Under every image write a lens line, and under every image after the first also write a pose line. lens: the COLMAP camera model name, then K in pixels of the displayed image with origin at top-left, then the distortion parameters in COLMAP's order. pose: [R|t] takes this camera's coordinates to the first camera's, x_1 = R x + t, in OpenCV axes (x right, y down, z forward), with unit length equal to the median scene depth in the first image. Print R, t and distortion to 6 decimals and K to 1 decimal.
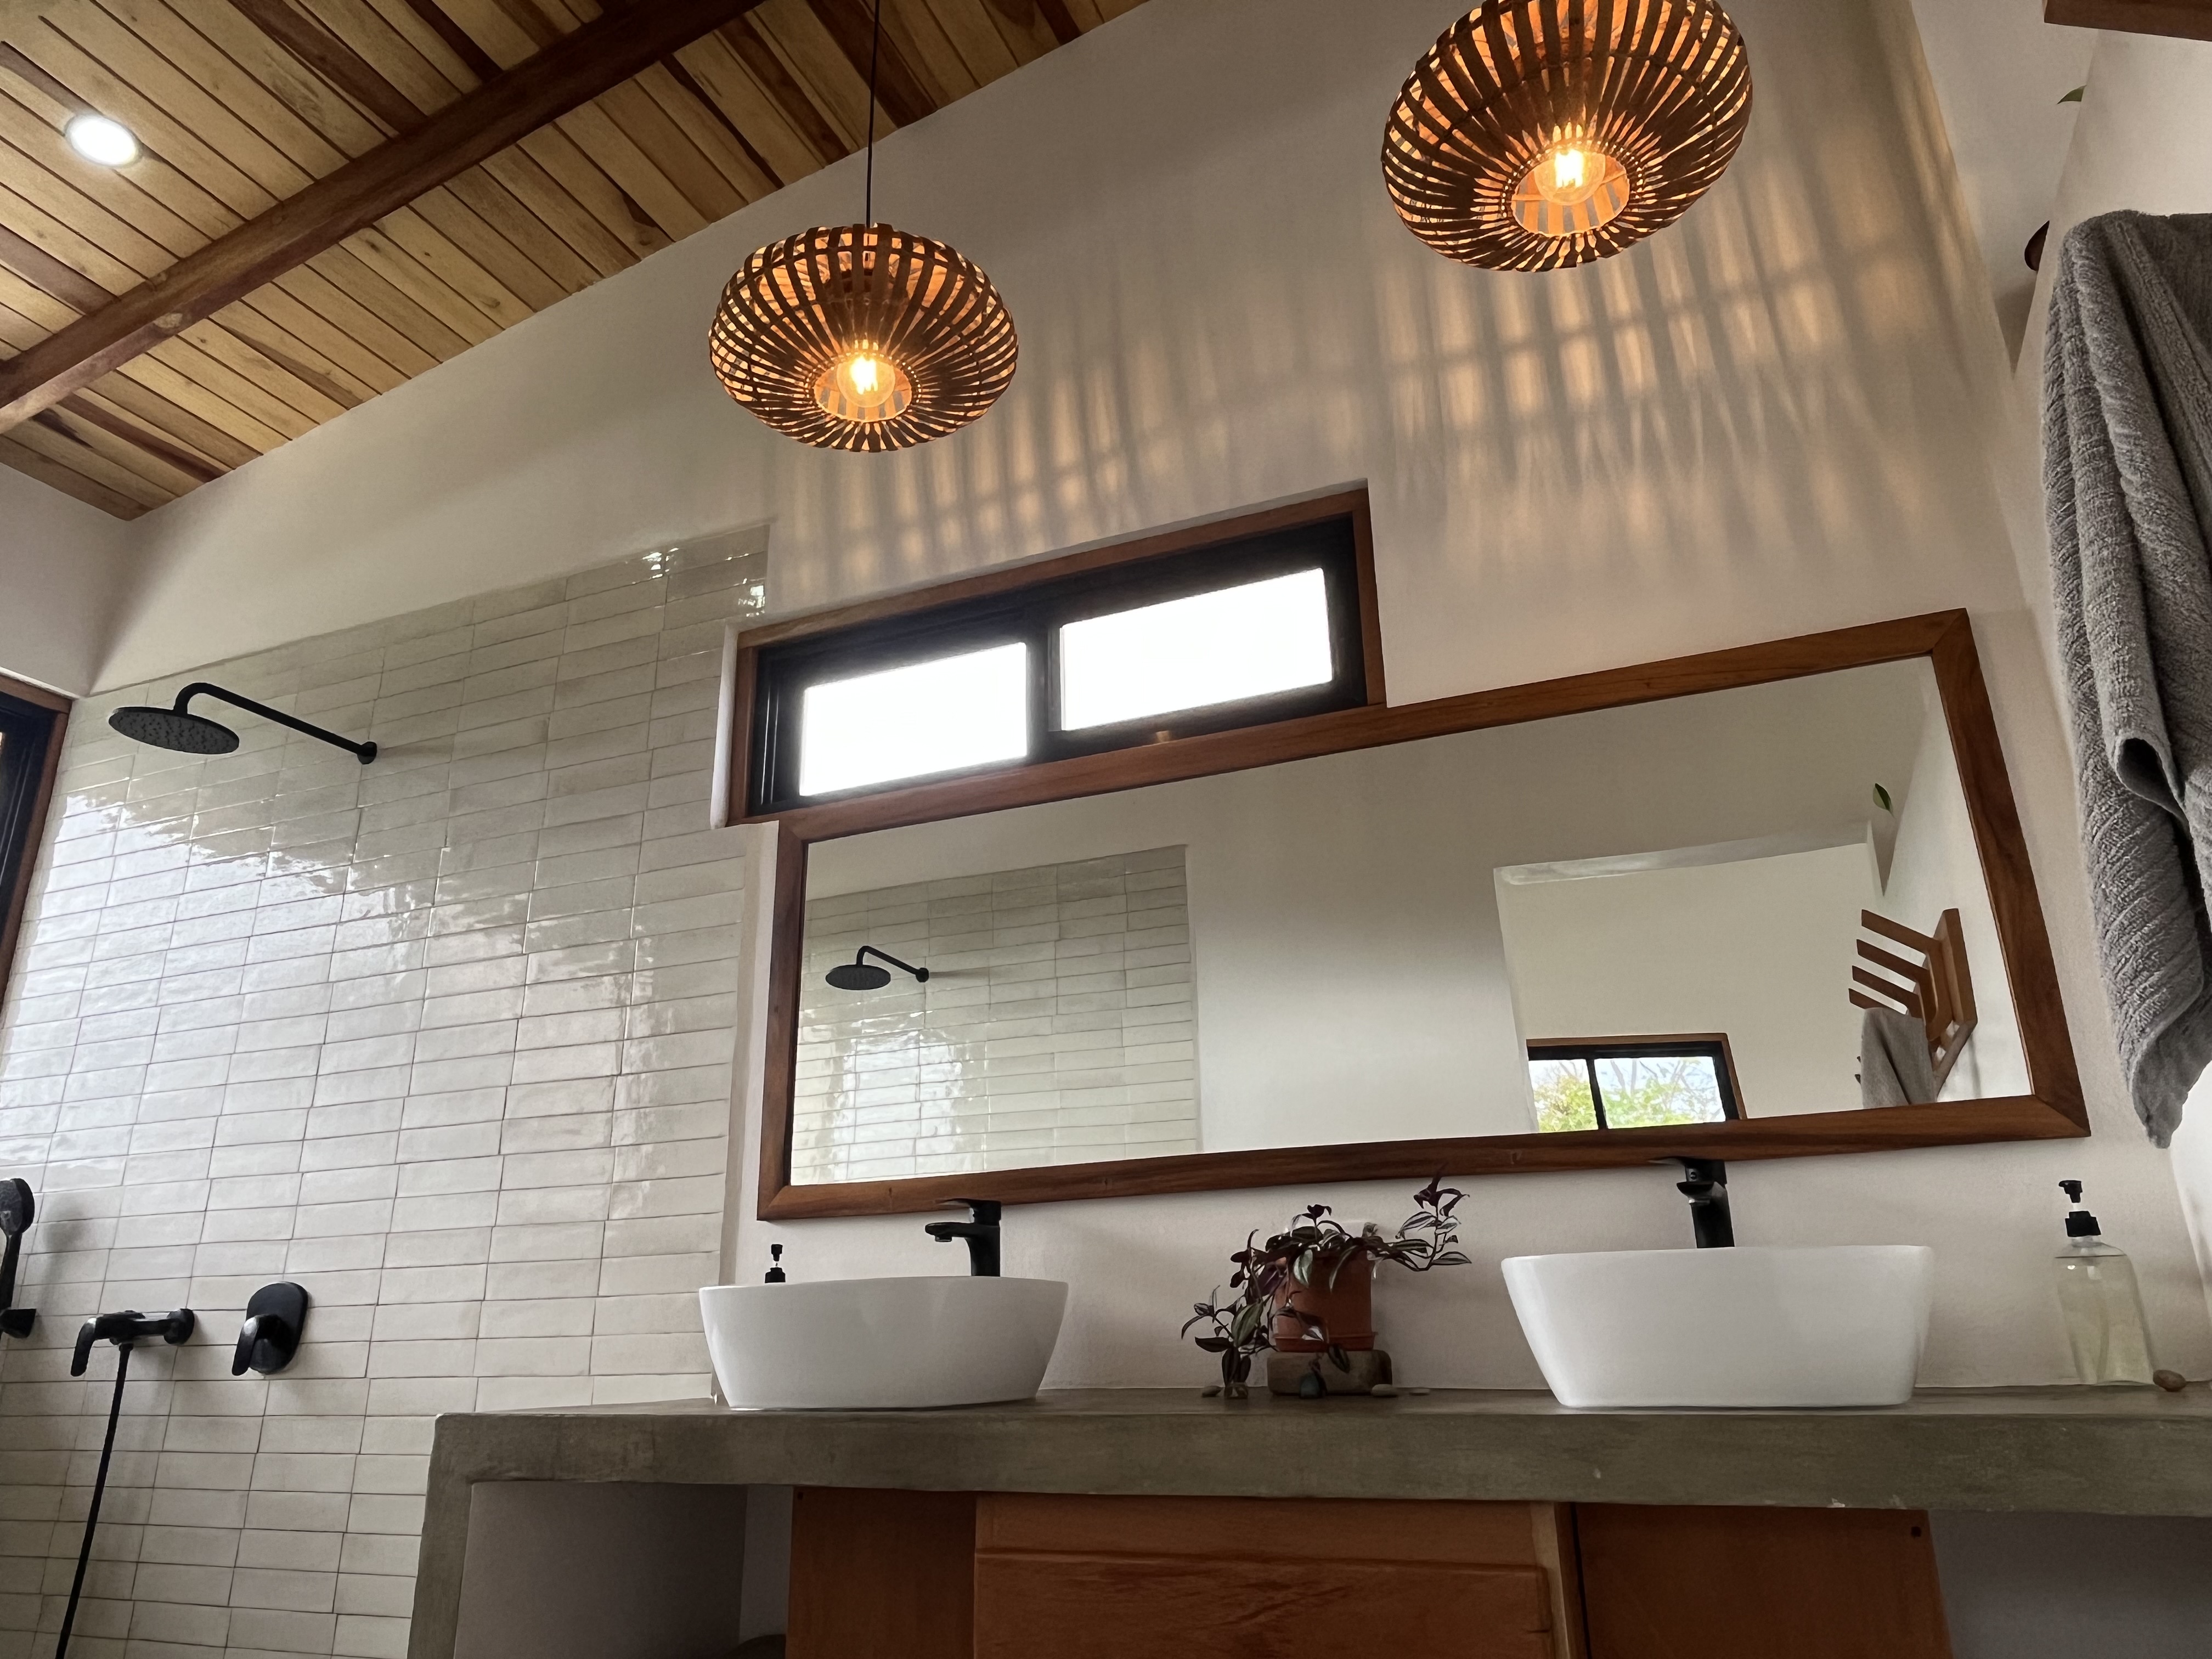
lens RADIAL K [[1467.6, 0, 1121.4], [0, 1467.6, 843.9], [0, 0, 1]] dist [-0.001411, -0.002158]
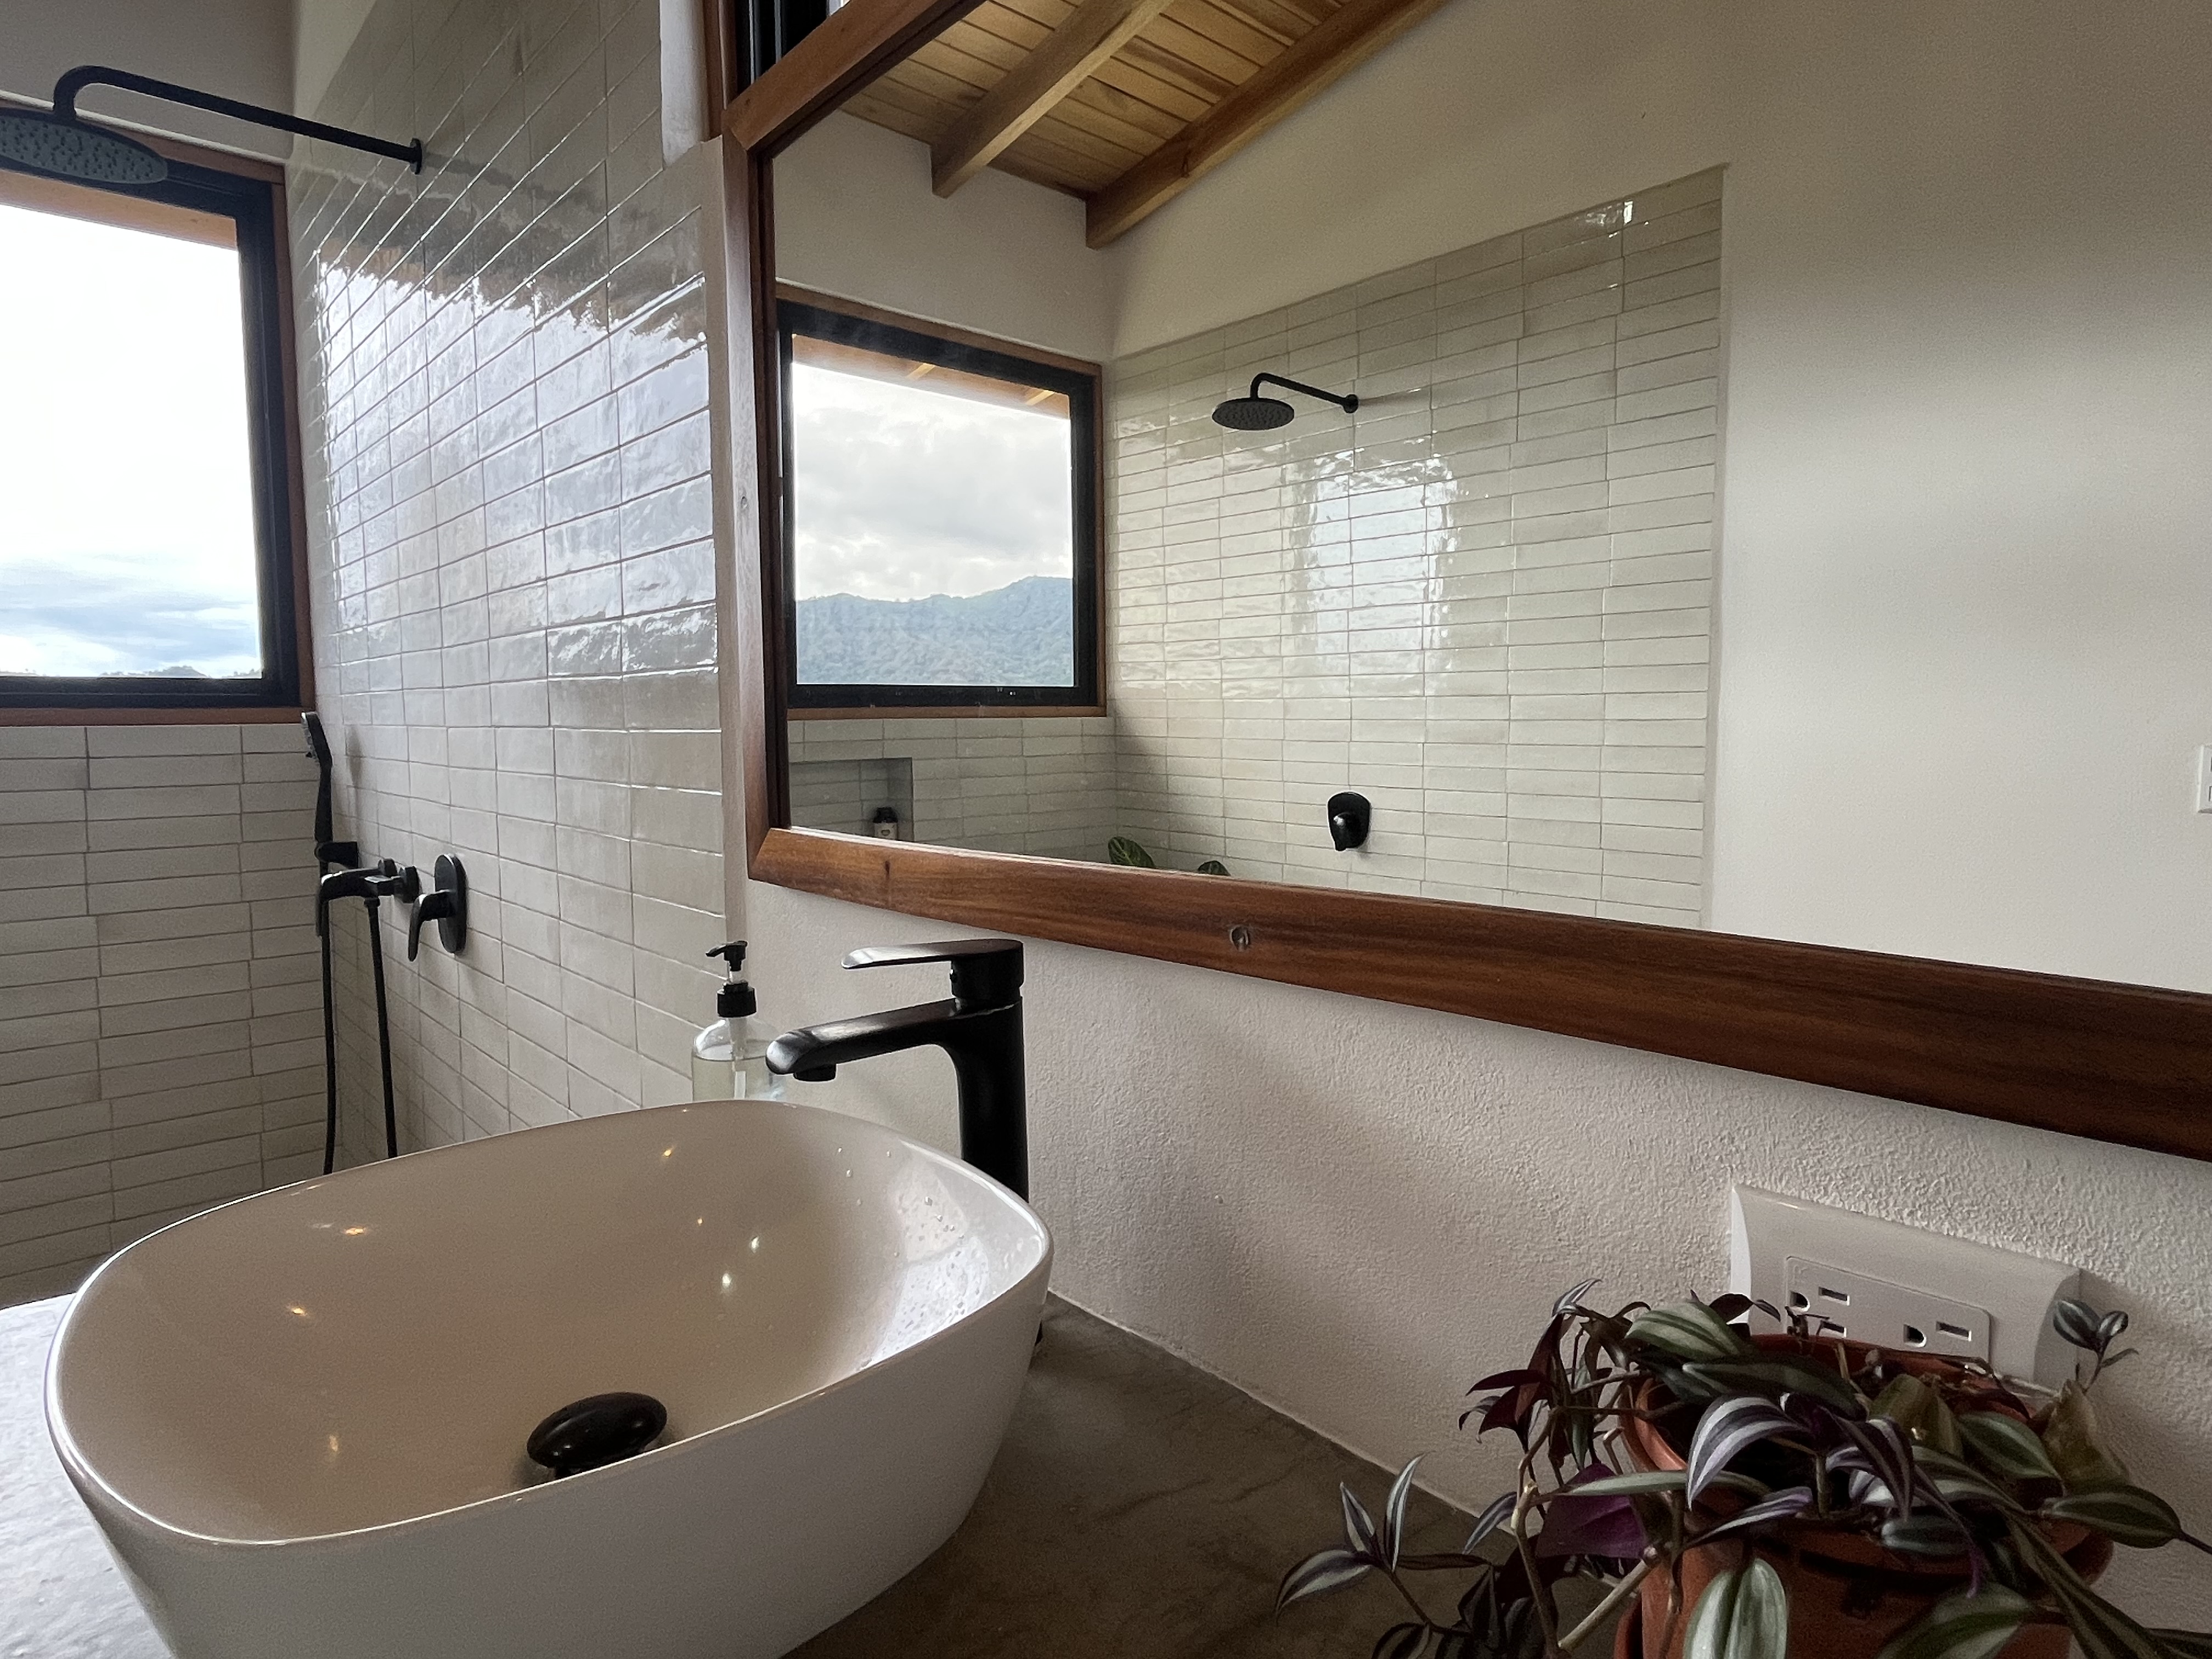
lens RADIAL K [[1218.8, 0, 1122.7], [0, 1218.8, 806.4], [0, 0, 1]] dist [0.006277, -0.001972]
pose [[0.907577, 0.044567, -0.417515, 0.072508], [0.122920, 0.922589, 0.365678, 0.059776], [0.401492, -0.383202, 0.831842, 0.559493]]
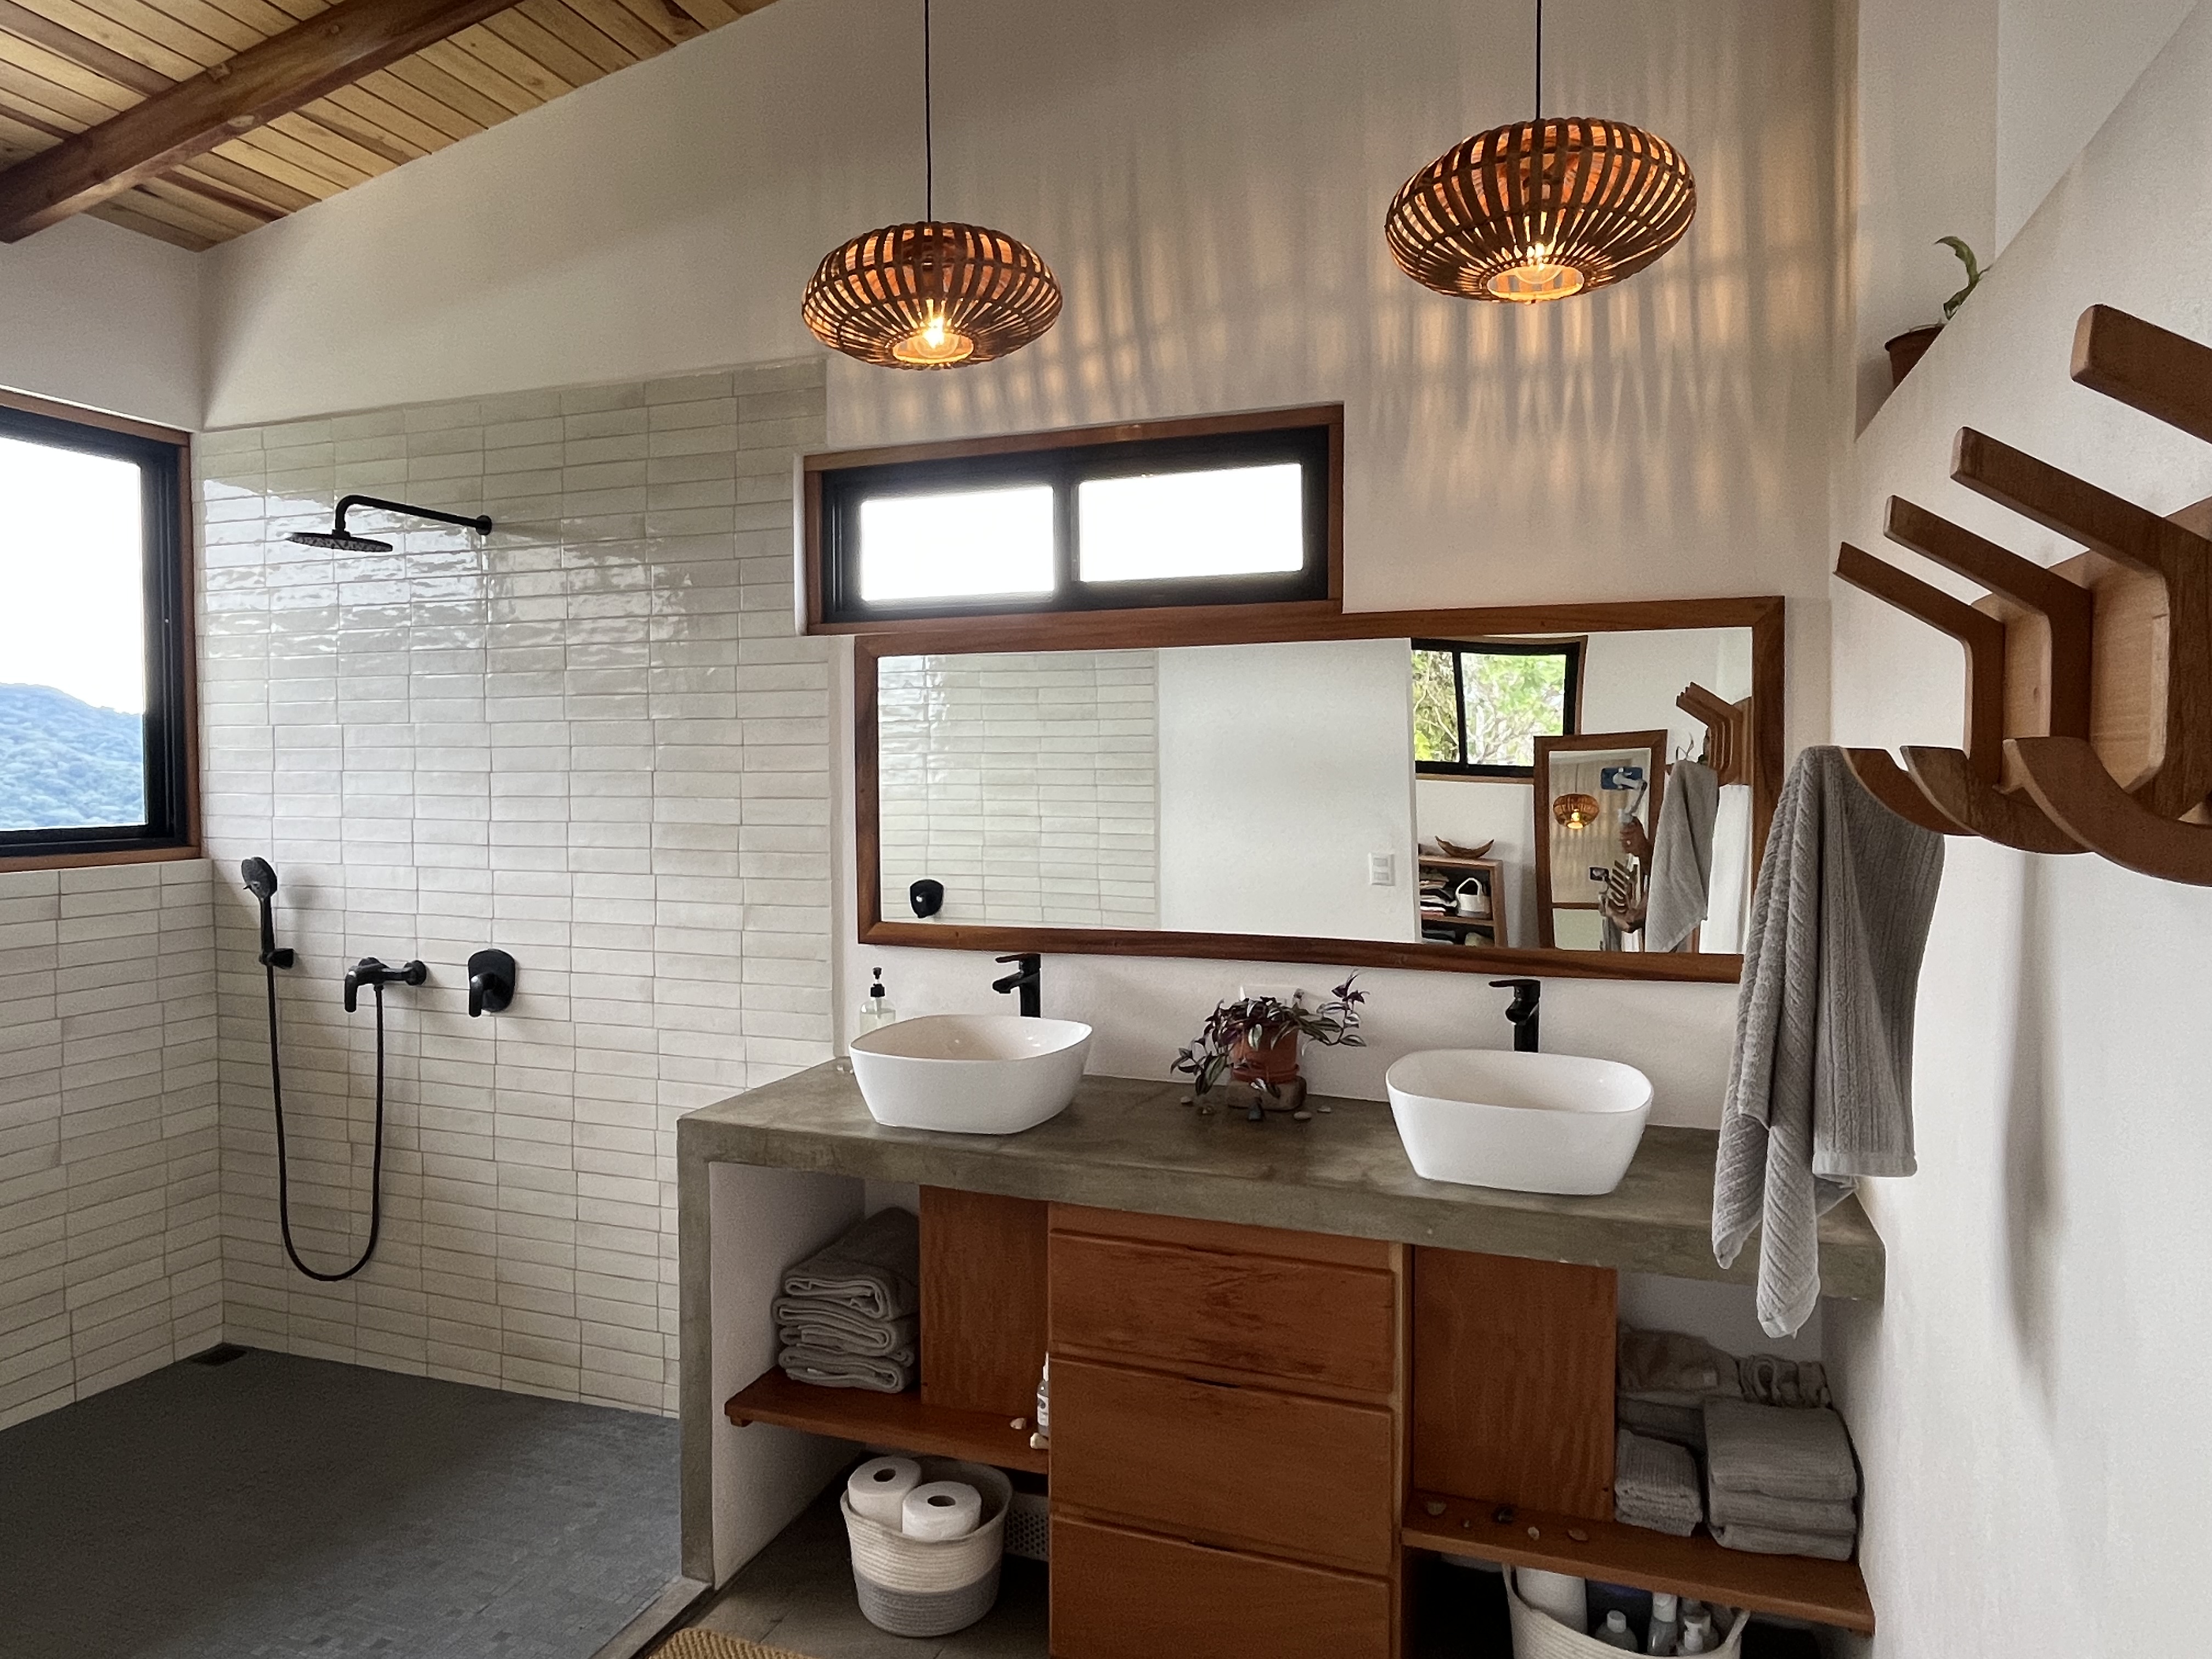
lens RADIAL K [[1319.7, 0, 1109.1], [0, 1319.7, 840.6], [0, 0, 1]] dist [-0.000977, -0.000480]
pose [[0.998936, 0.014638, 0.043738, -0.056103], [-0.029782, 0.928819, 0.369336, -0.253758], [-0.035219, -0.370246, 0.928266, -0.110641]]
